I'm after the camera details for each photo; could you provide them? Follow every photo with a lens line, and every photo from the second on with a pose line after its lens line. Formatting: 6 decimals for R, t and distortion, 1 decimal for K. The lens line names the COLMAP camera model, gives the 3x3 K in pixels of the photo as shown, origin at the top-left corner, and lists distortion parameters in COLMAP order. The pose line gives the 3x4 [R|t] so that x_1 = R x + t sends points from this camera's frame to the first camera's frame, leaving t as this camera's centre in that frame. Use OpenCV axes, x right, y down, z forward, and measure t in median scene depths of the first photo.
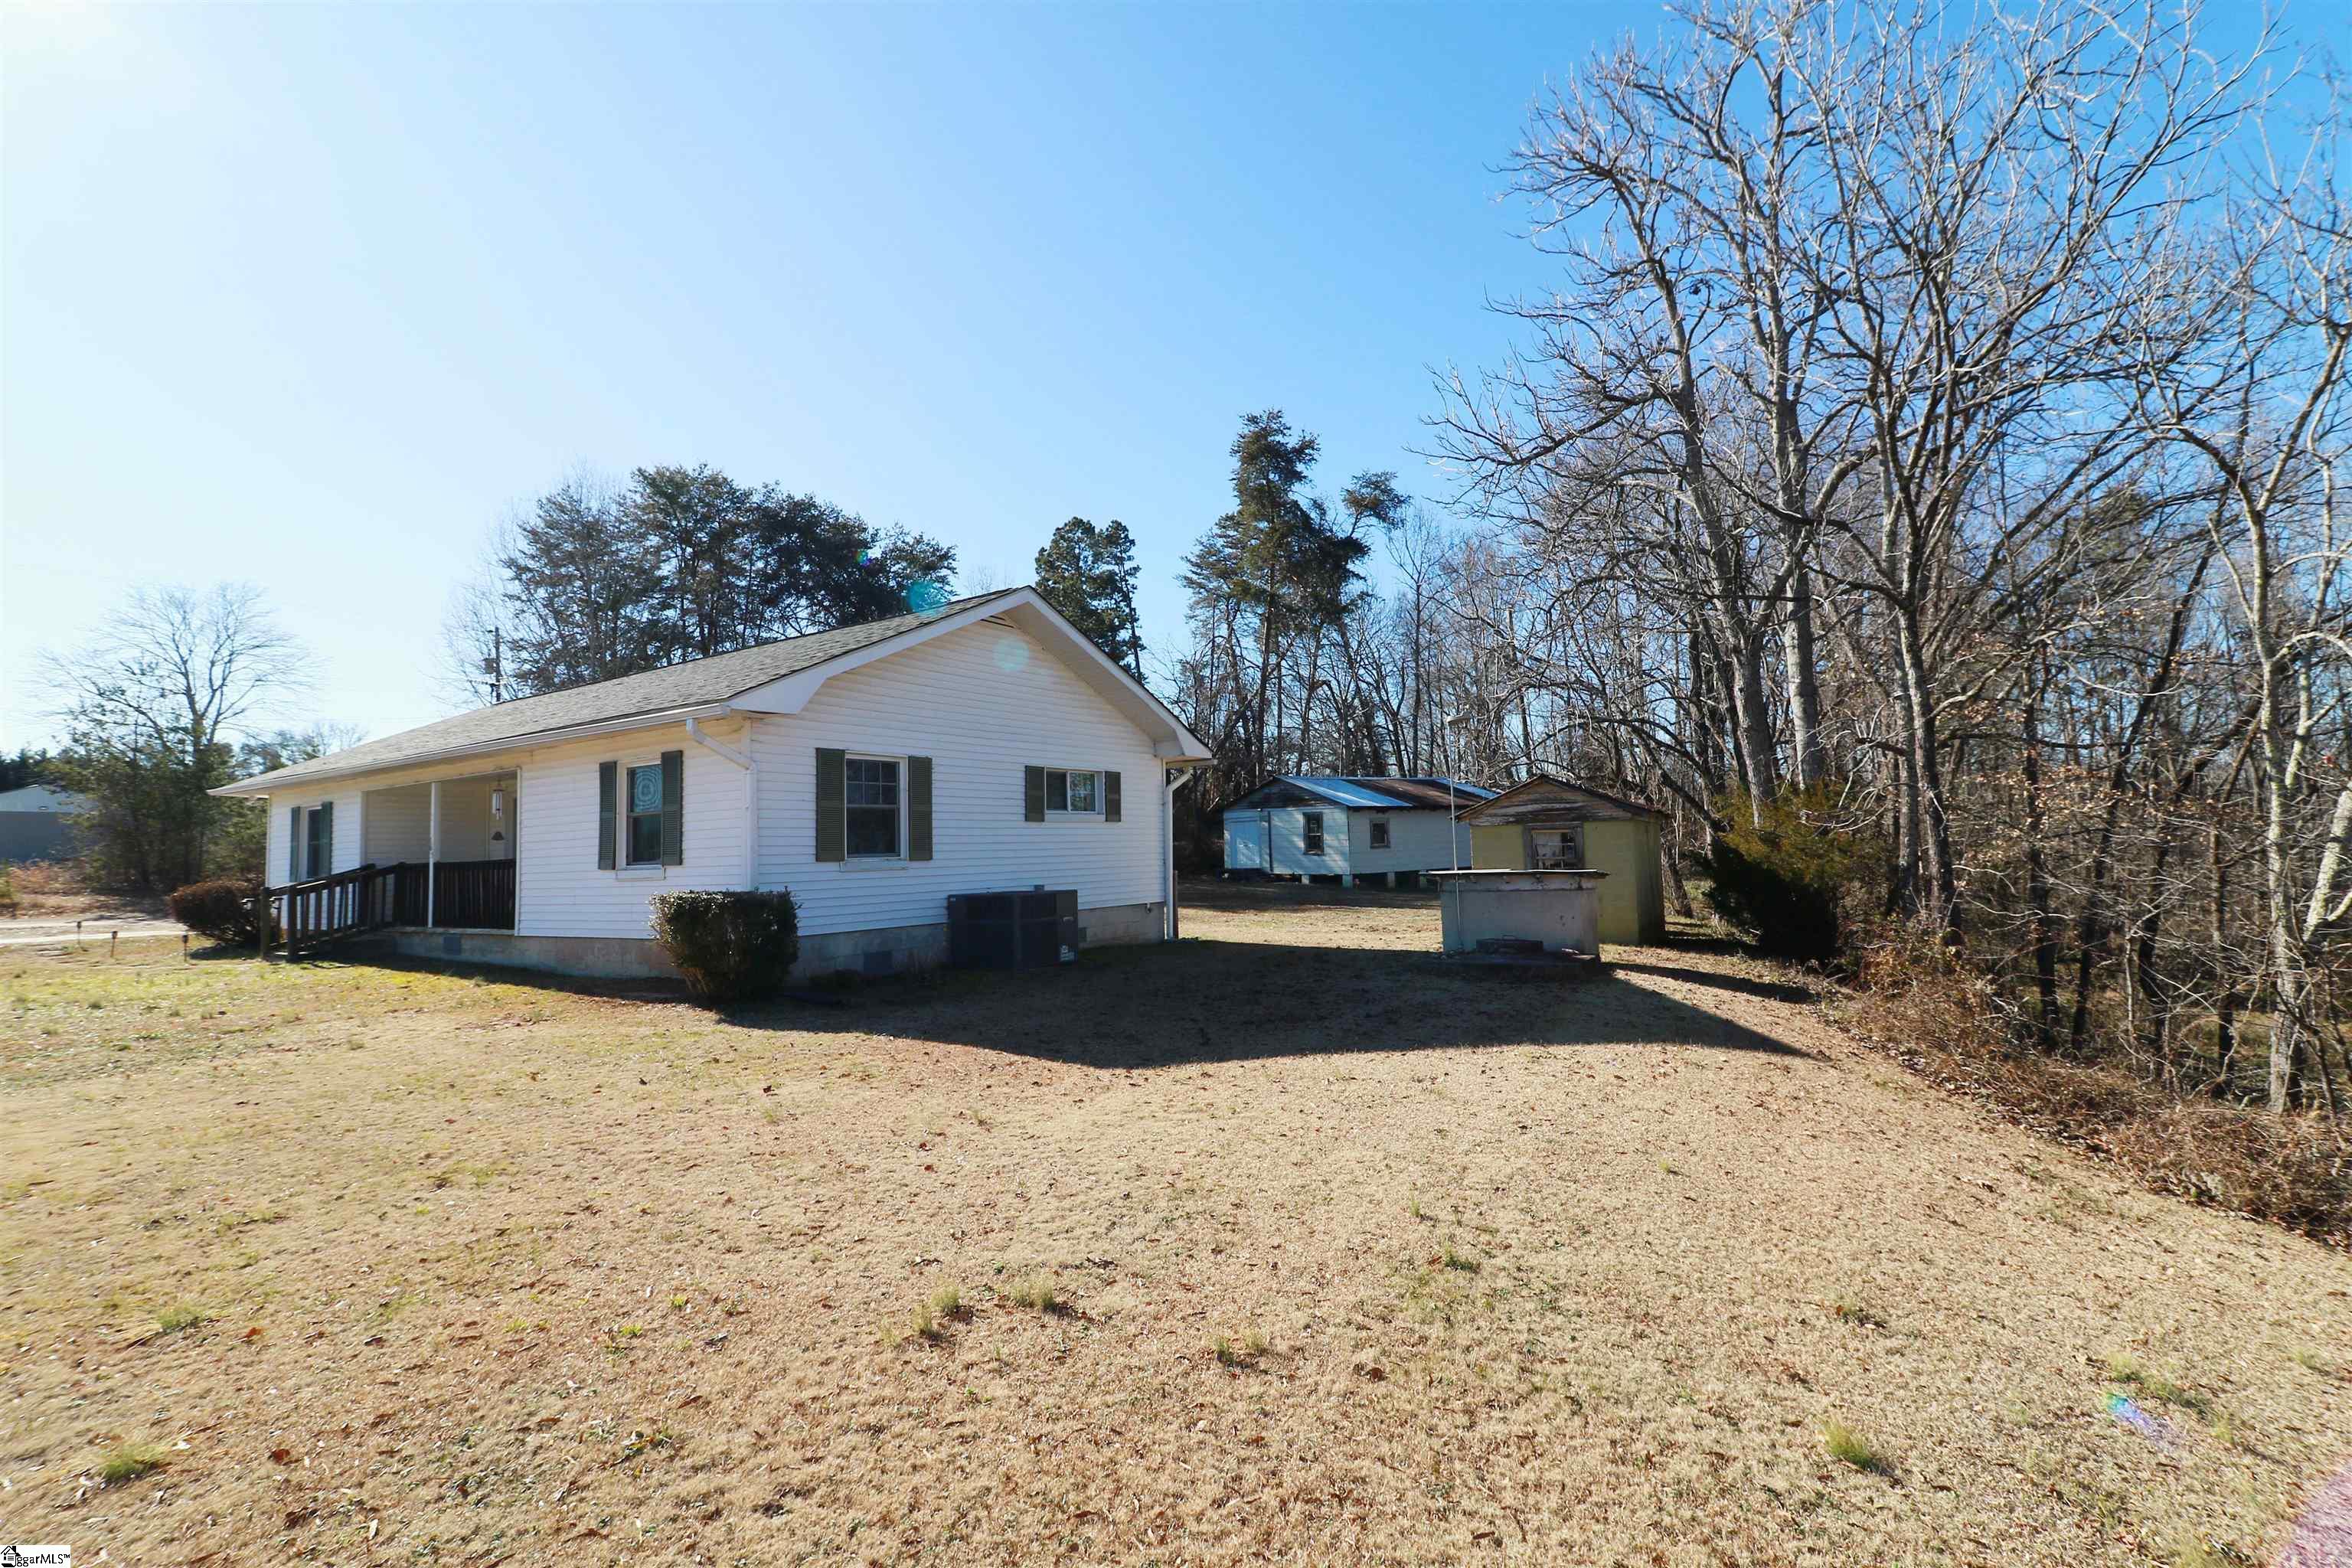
lens RADIAL K [[1074.7, 0, 1176.7], [0, 1074.7, 775.1], [0, 0, 1]] dist [0.002548, -0.003022]
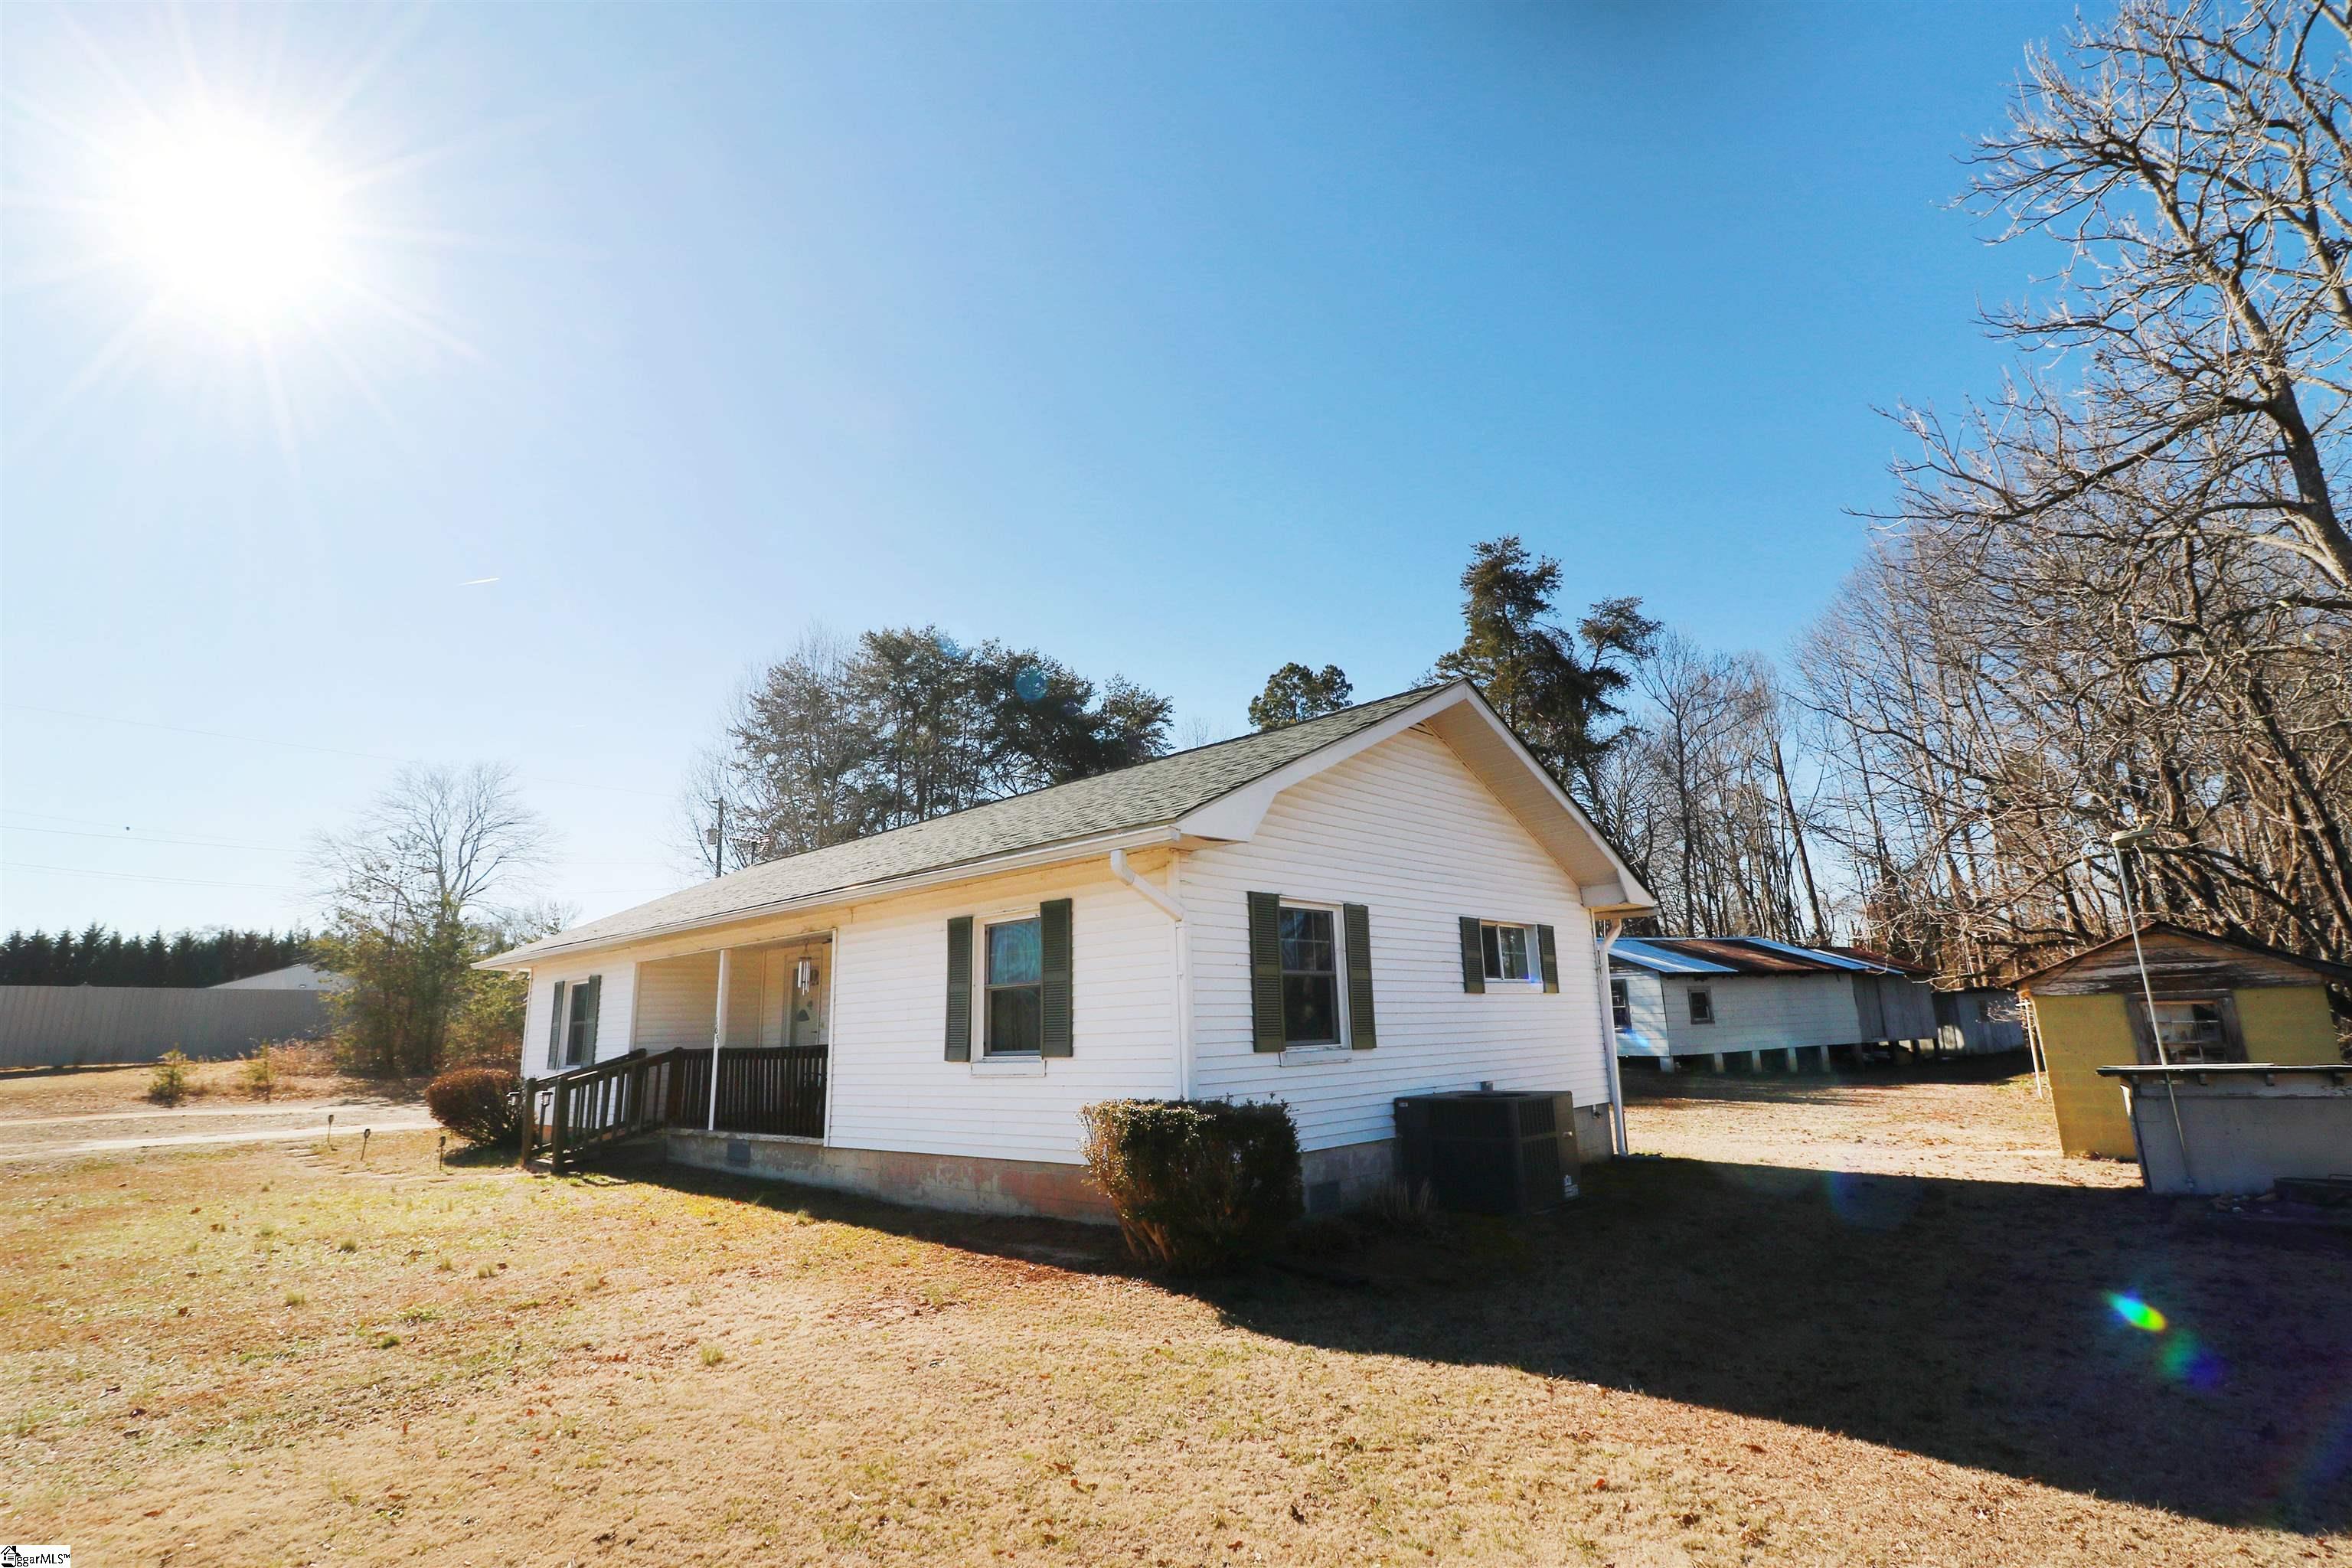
lens RADIAL K [[1133.1, 0, 1185.0], [0, 1133.1, 772.0], [0, 0, 1]] dist [0.004692, -0.000979]
pose [[0.987186, -0.036800, -0.155269, -0.187078], [0.013307, 0.988640, -0.149711, 0.006448], [0.159015, 0.145727, 0.976462, 0.169845]]
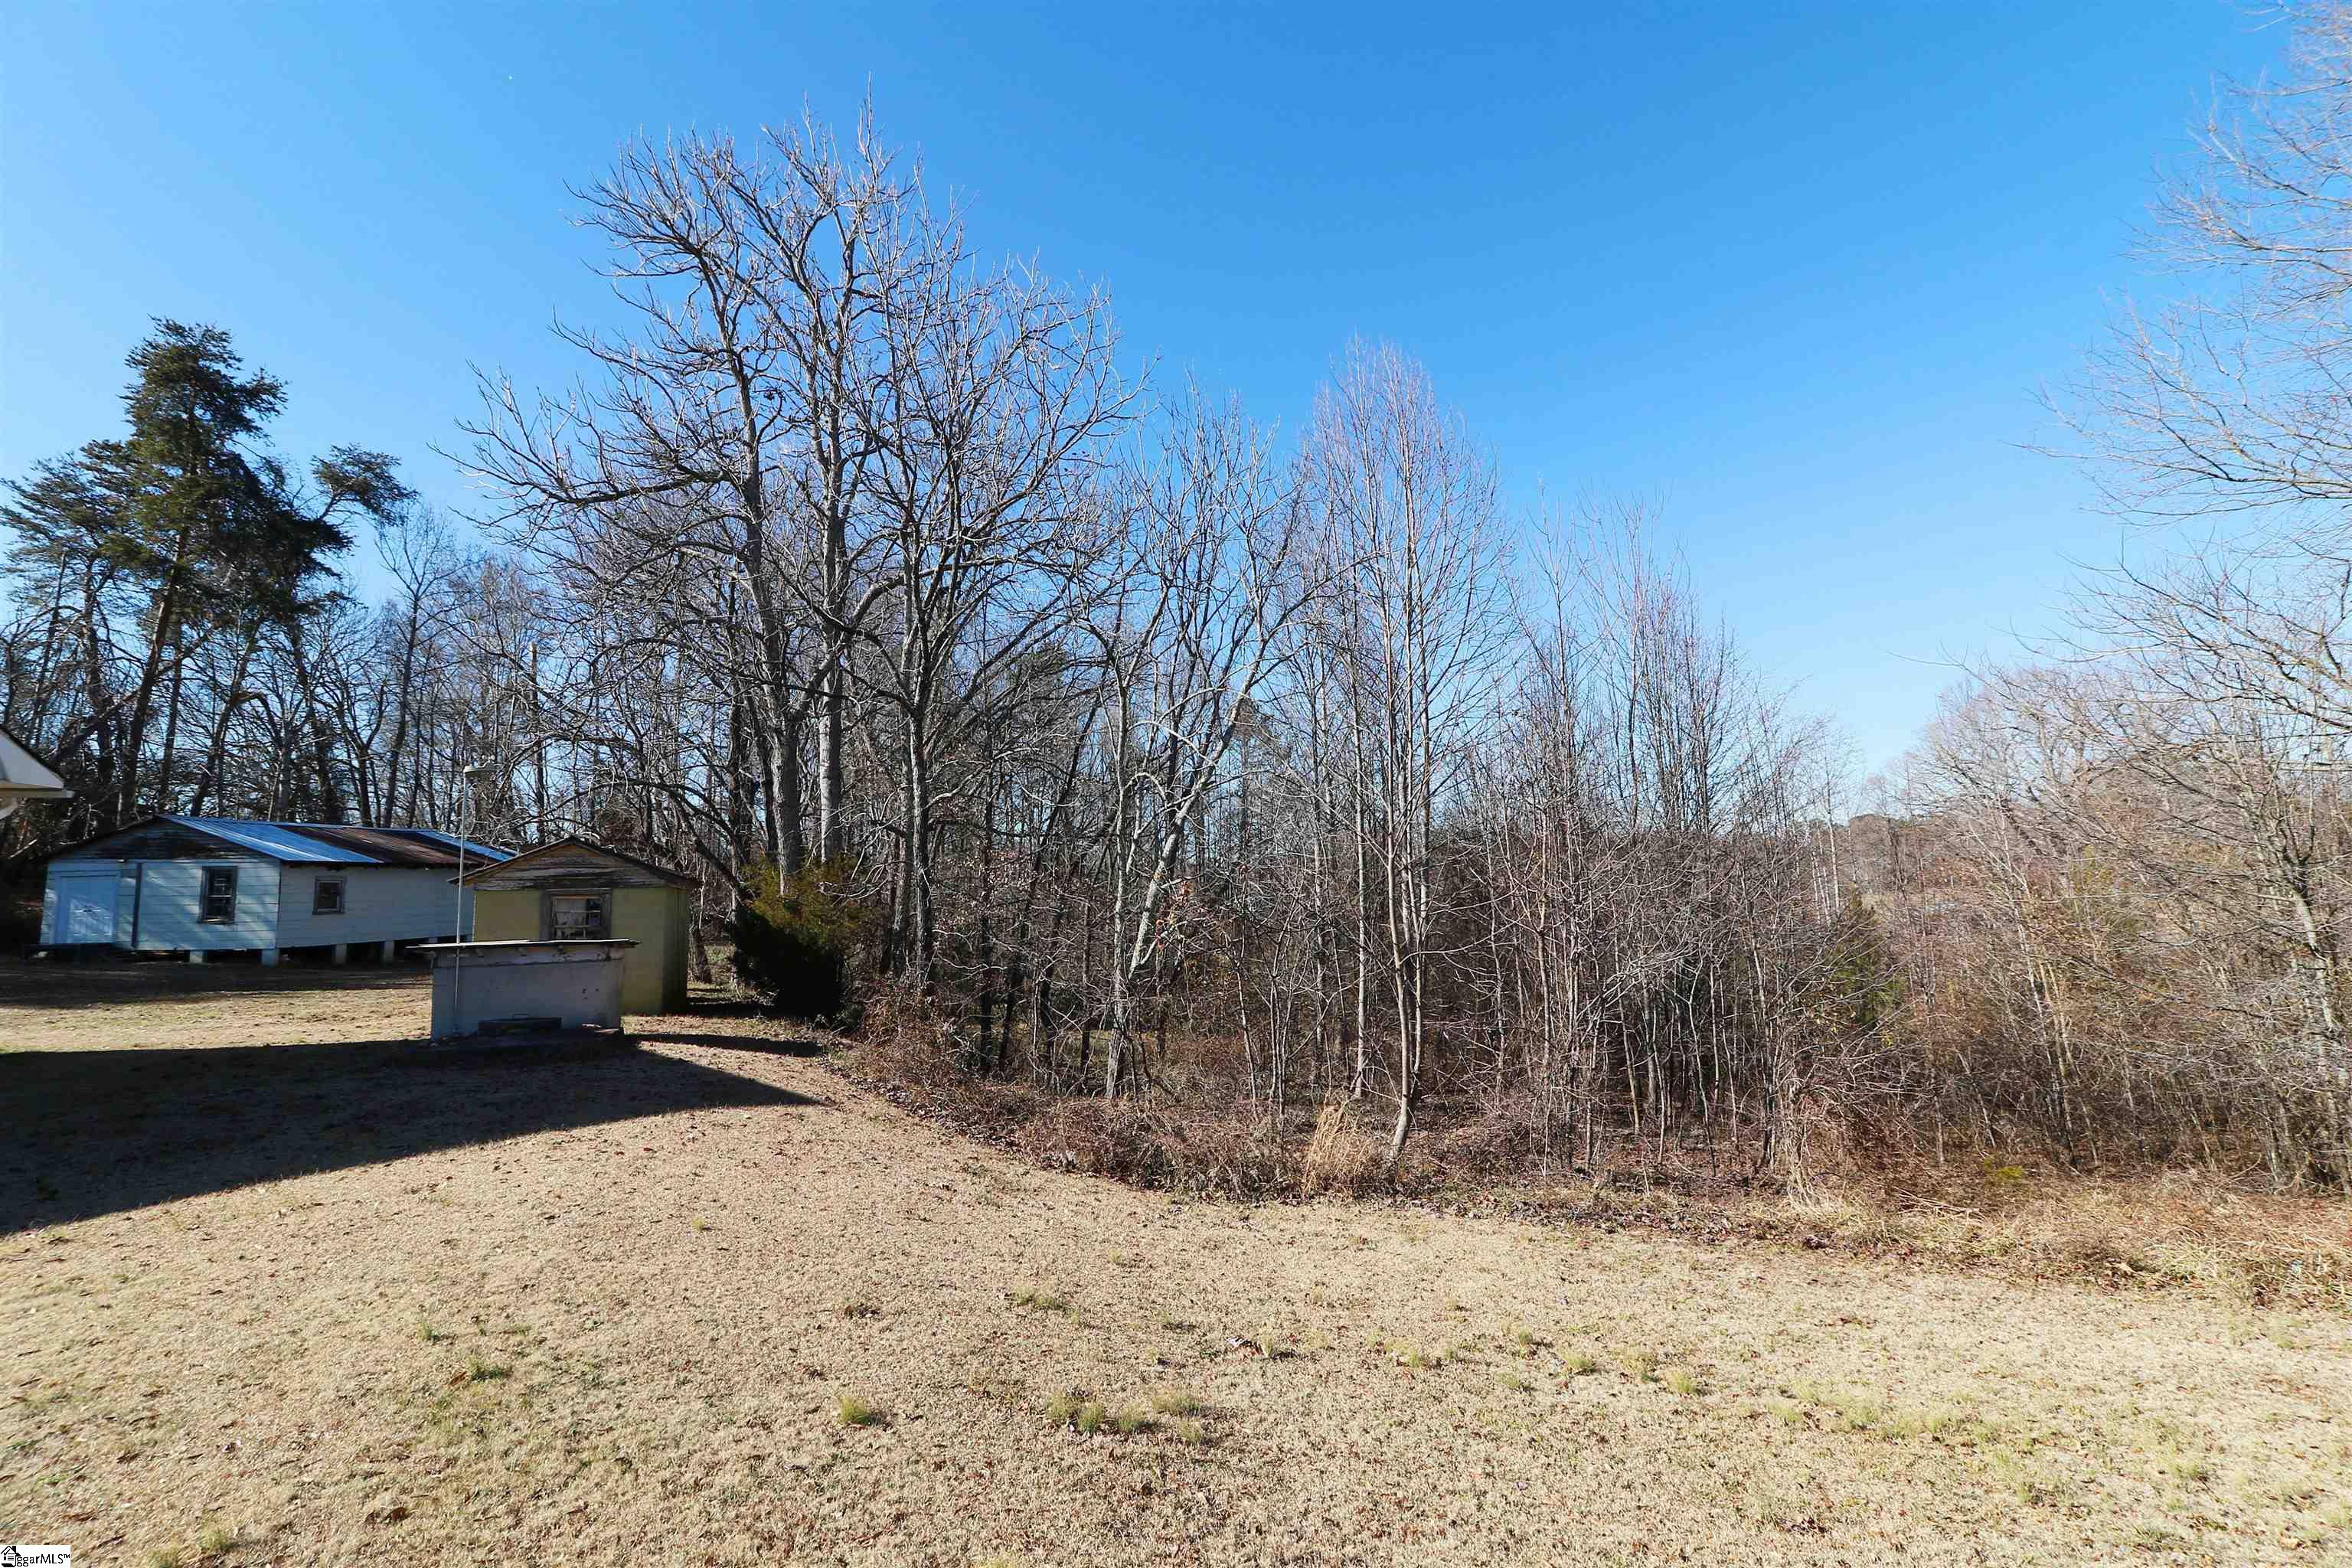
lens RADIAL K [[1074.7, 0, 1194.8], [0, 1074.7, 775.8], [0, 0, 1]] dist [0.002548, -0.003022]
pose [[0.646845, 0.094766, 0.756711, -0.023259], [-0.050347, 0.995391, -0.081620, -0.004597], [-0.760958, 0.014697, 0.648635, -0.020702]]
